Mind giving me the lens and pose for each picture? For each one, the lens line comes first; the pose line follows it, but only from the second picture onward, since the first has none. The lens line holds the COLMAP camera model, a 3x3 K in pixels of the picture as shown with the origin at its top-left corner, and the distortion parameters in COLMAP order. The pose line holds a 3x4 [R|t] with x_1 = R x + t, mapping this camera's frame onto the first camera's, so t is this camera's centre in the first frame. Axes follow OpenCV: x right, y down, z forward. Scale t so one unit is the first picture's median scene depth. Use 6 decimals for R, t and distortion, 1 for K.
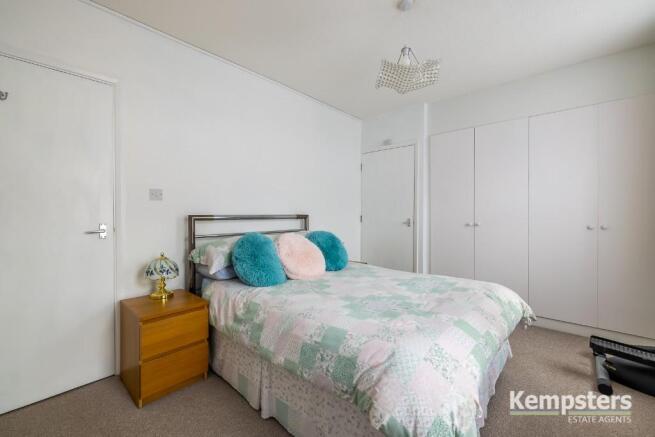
lens RADIAL K [[283.0, 0, 328.9], [0, 283.0, 214.8], [0, 0, 1]] dist [0.000604, -0.000038]
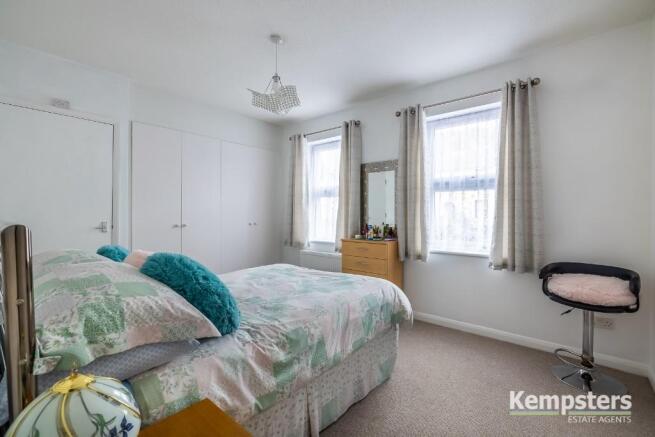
lens RADIAL K [[290.2, 0, 329.1], [0, 290.2, 219.6], [0, 0, 1]] dist [-0.001012, 0.000038]
pose [[-0.046326, -0.018772, 0.998750, -0.650932], [-0.000267, 0.999824, 0.018780, -0.008147], [-0.998926, 0.000603, -0.046323, 0.569825]]
